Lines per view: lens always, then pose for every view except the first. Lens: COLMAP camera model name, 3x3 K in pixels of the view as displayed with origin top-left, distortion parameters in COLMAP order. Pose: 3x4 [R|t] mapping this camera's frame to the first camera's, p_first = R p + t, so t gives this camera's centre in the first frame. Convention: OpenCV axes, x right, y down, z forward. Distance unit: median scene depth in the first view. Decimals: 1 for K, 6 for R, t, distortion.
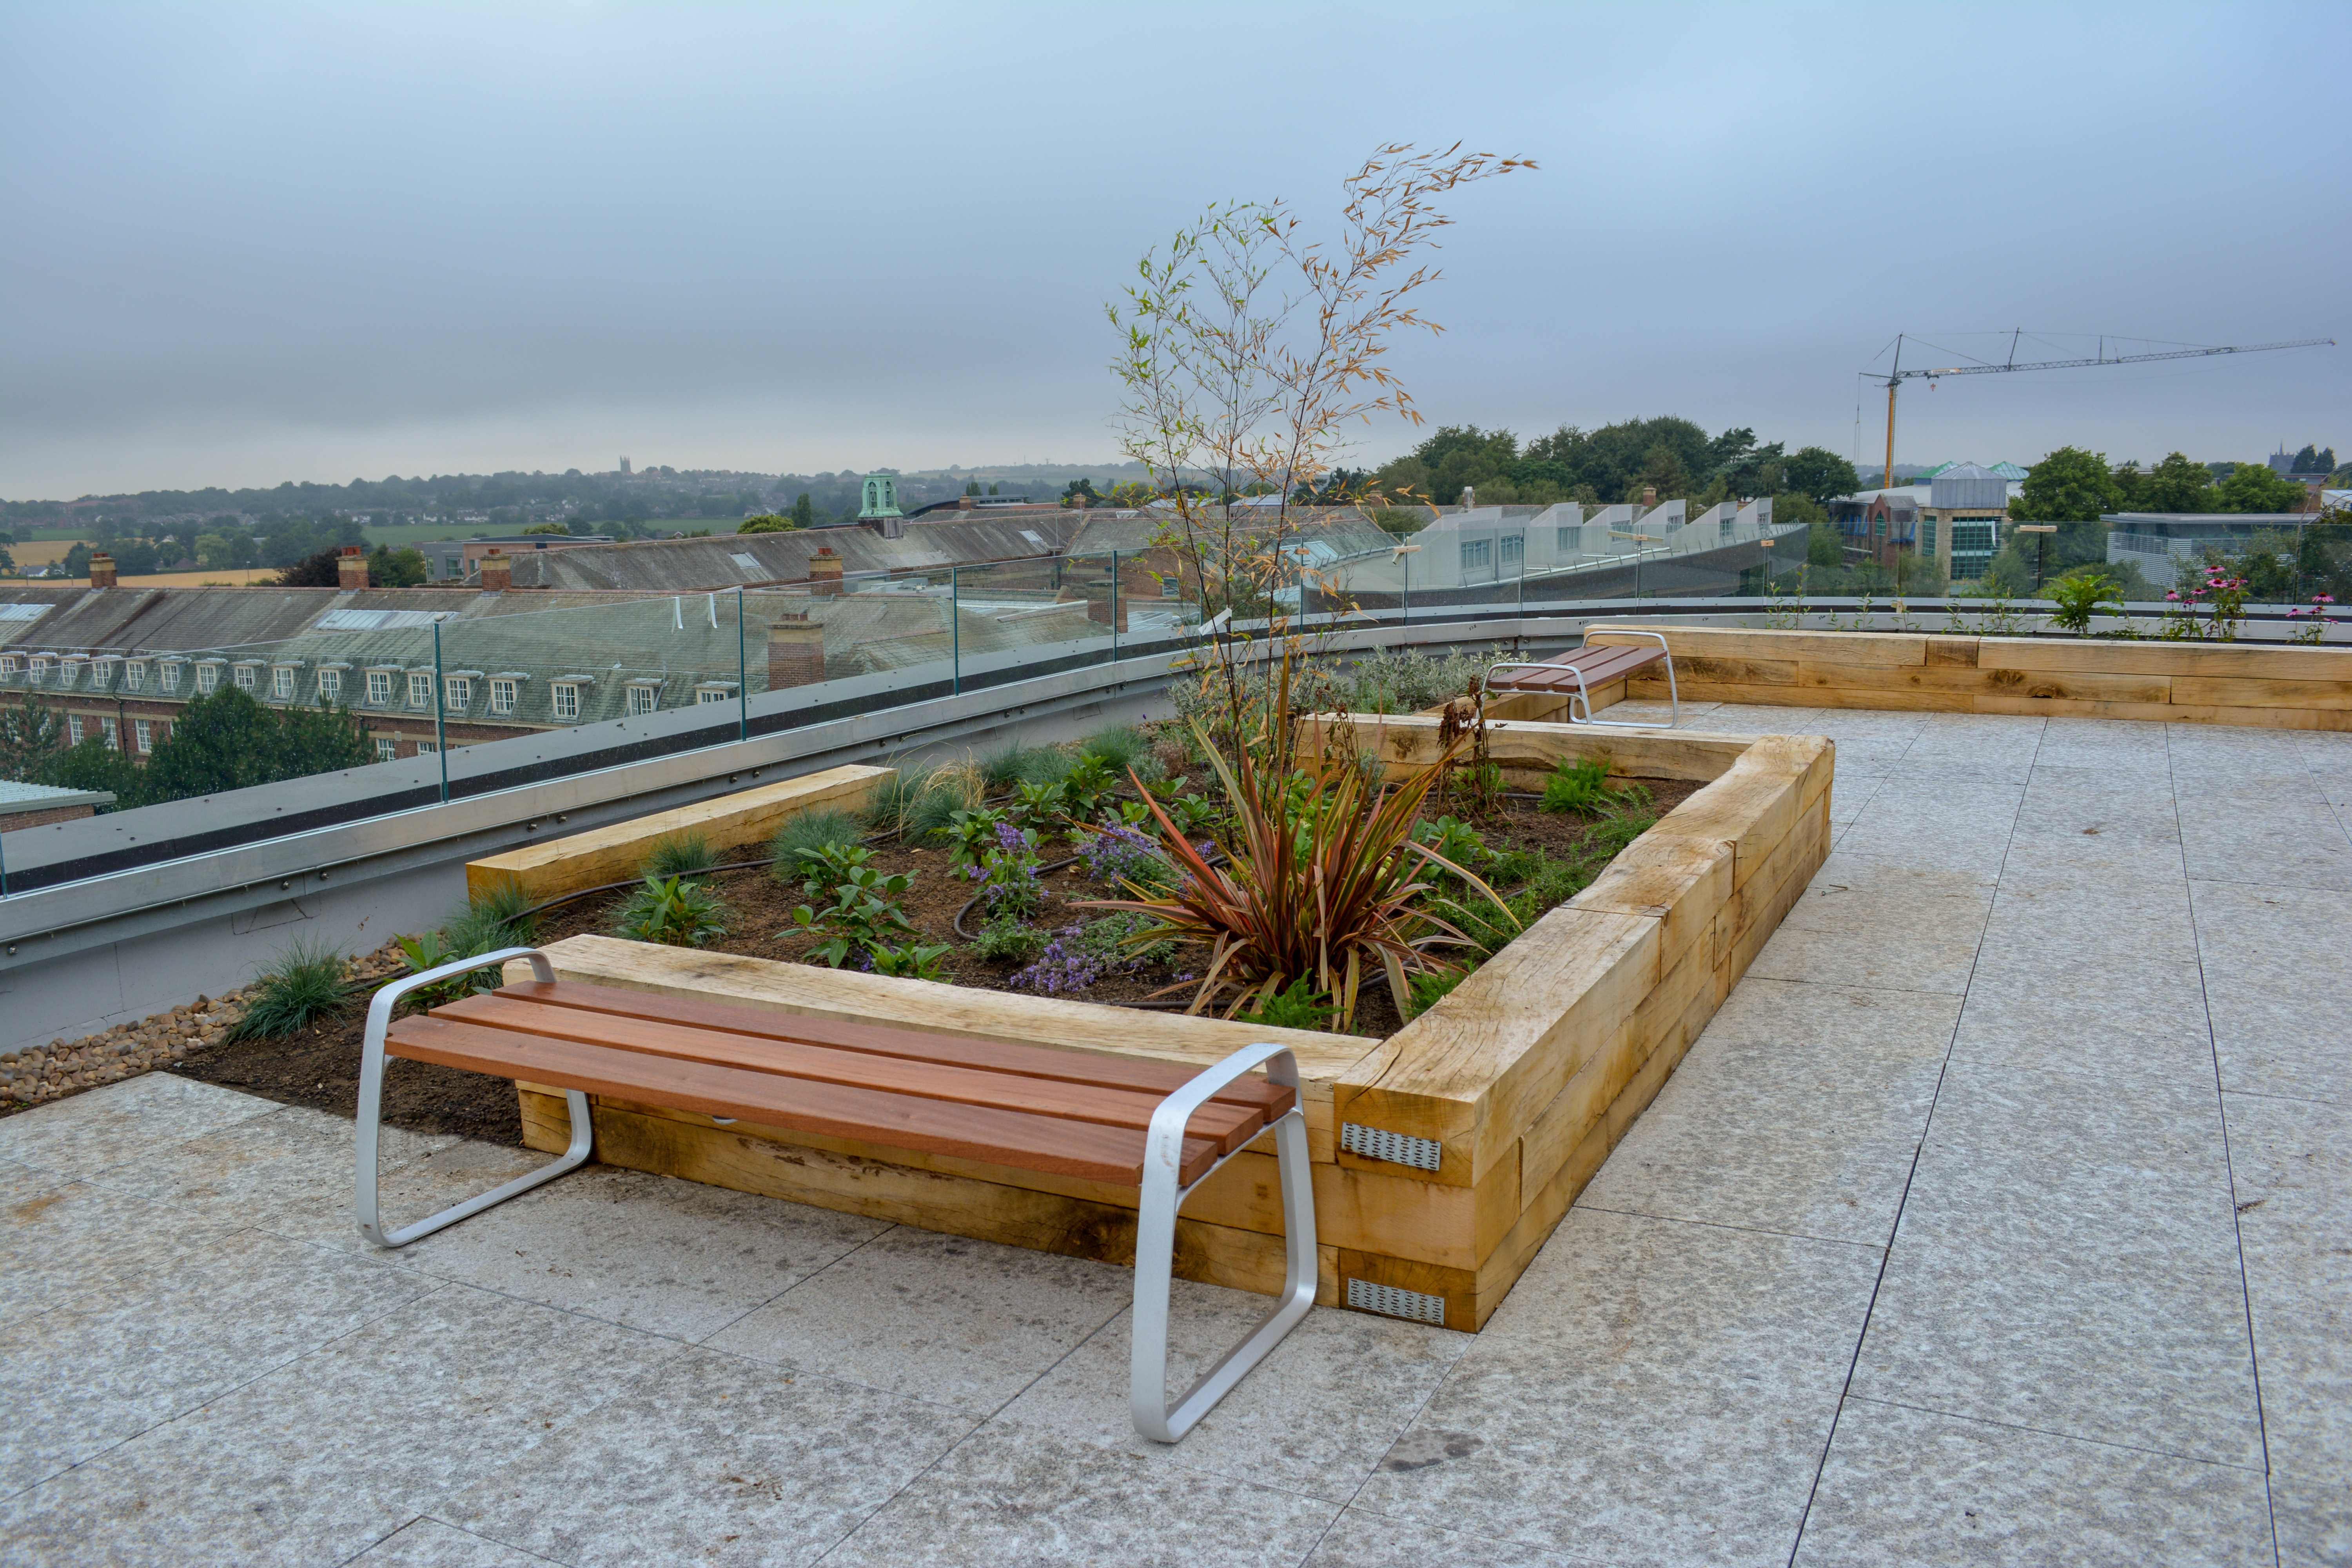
lens RADIAL K [[1924.6, 0, 1176.0], [0, 1924.6, 784.0], [0, 0, 1]] dist [-0.080433, 0.016105]
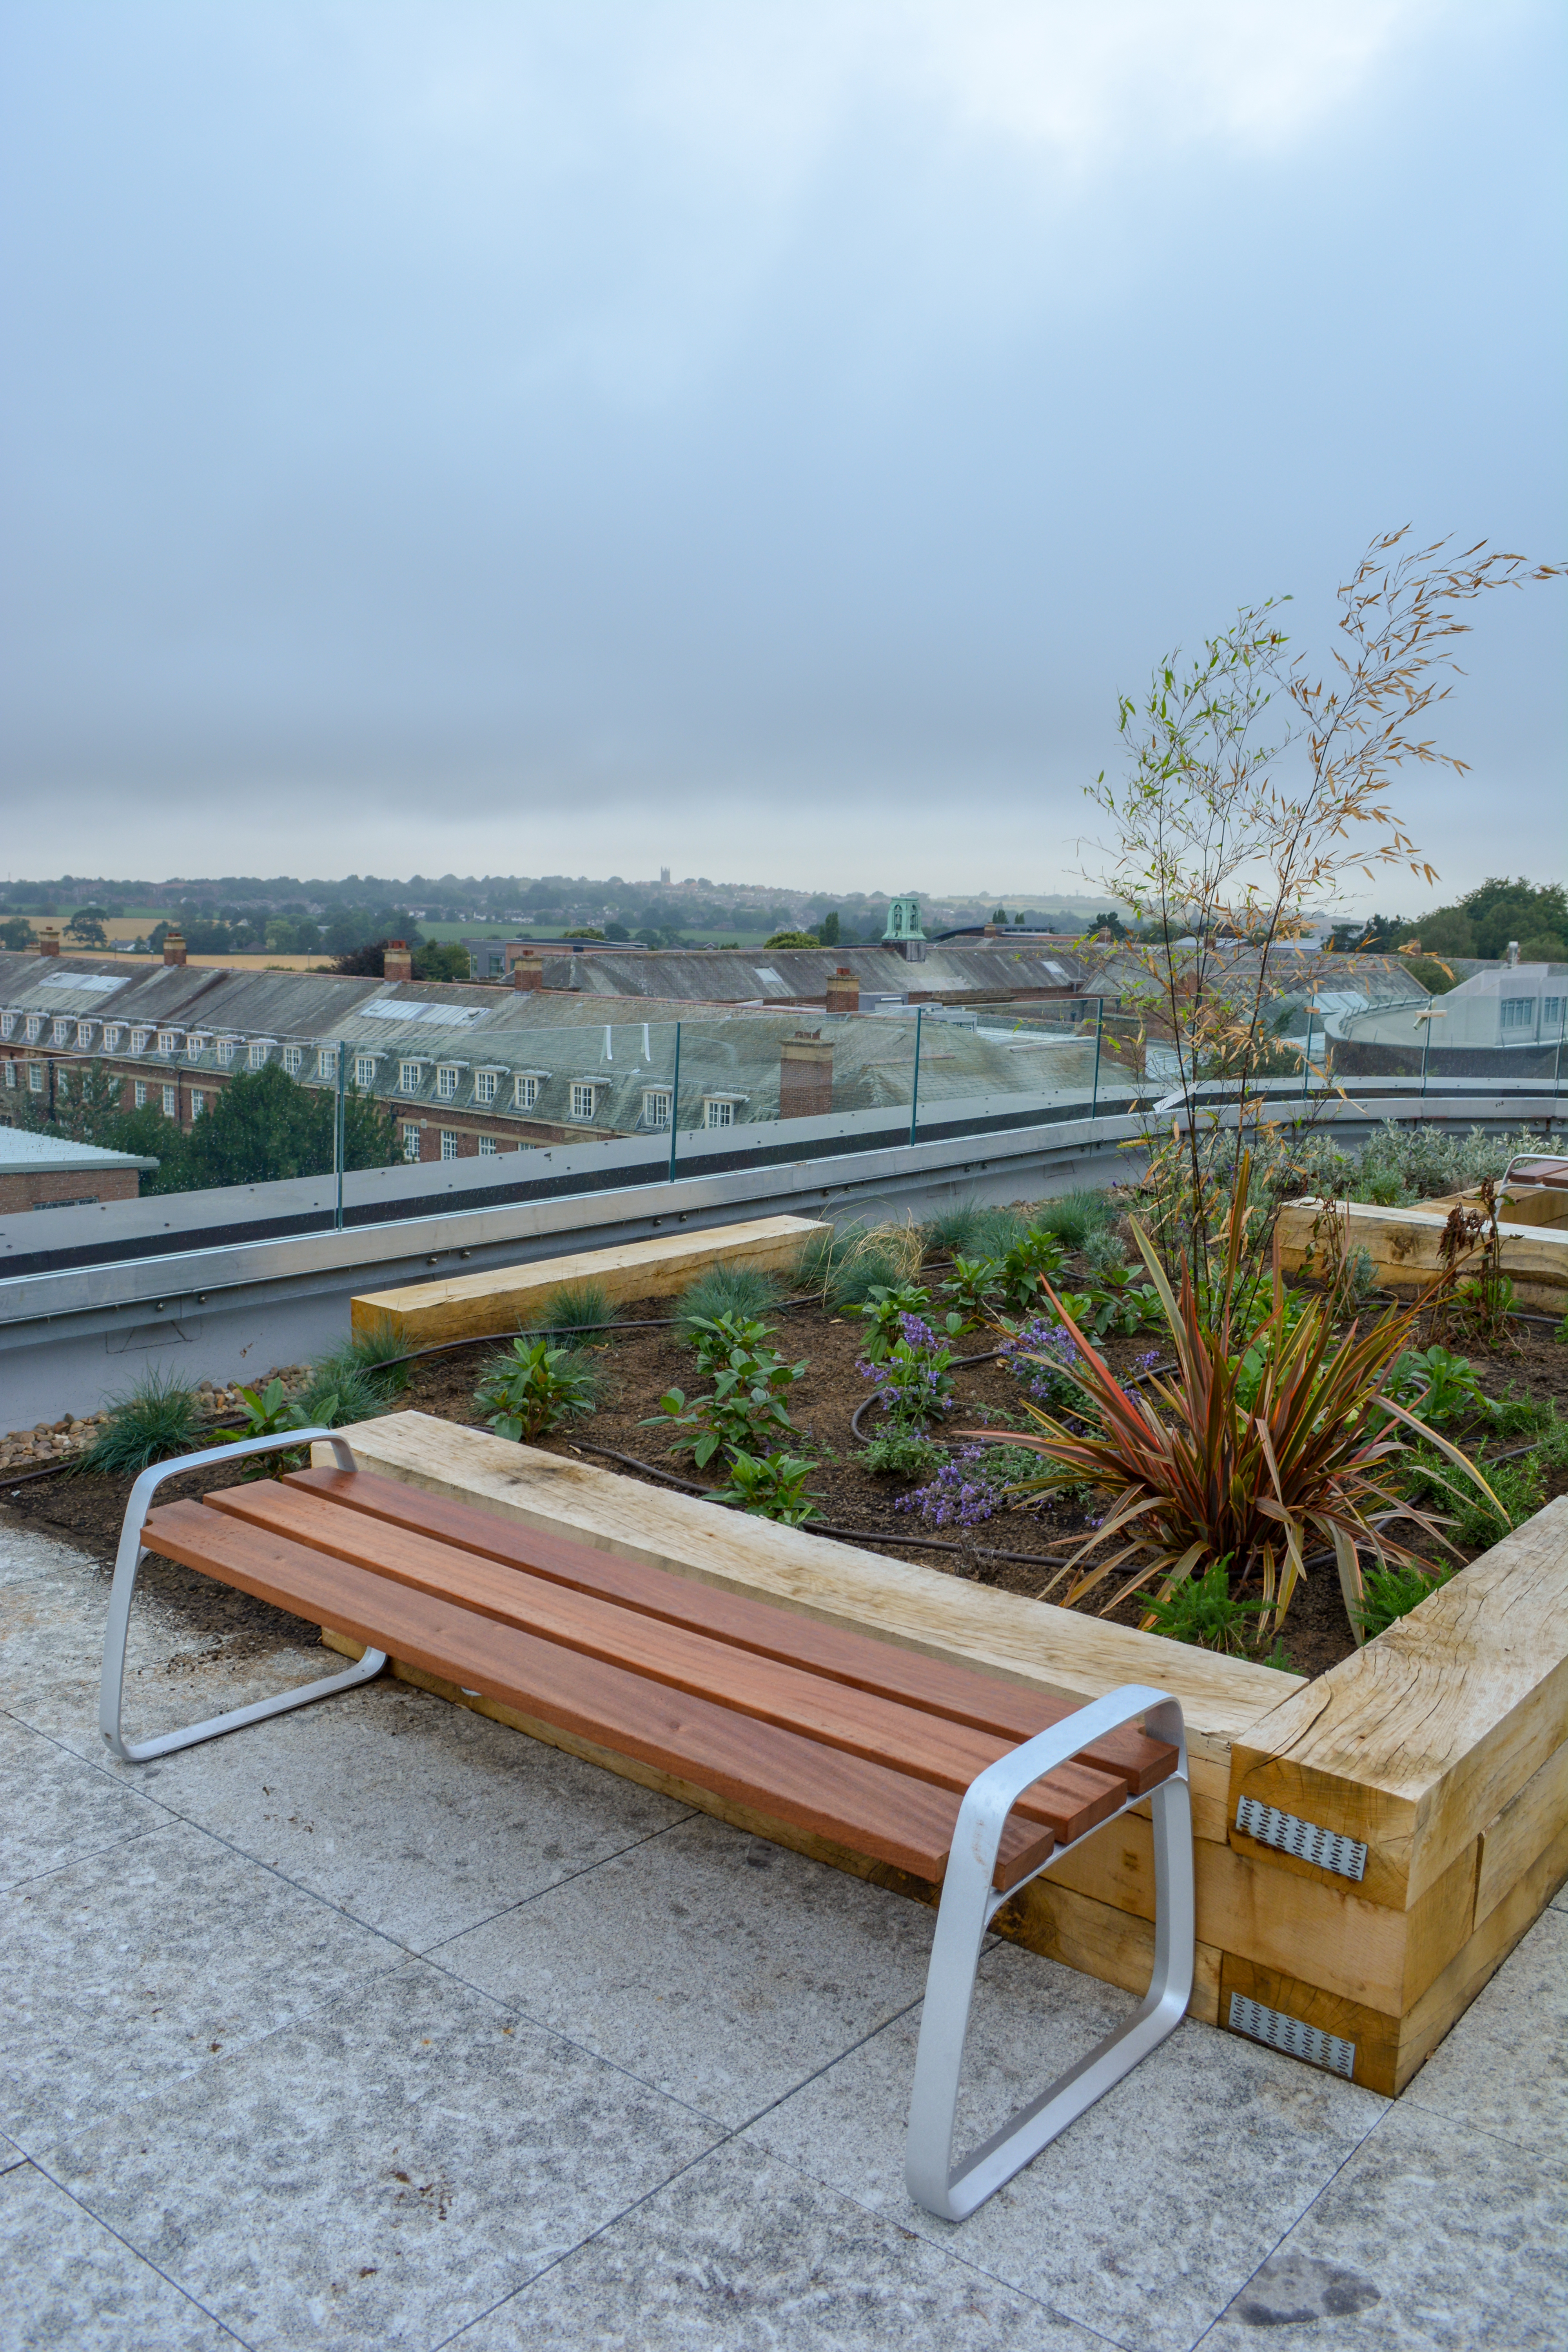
lens RADIAL K [[1924.6, 0, 784.0], [0, 1924.6, 1176.0], [0, 0, 1]] dist [-0.080433, 0.016105]
pose [[0.975828, 0.075560, -0.205061, 0.041018], [-0.079252, 0.996806, -0.009837, -0.042407], [0.203663, 0.025851, 0.978700, 0.191469]]
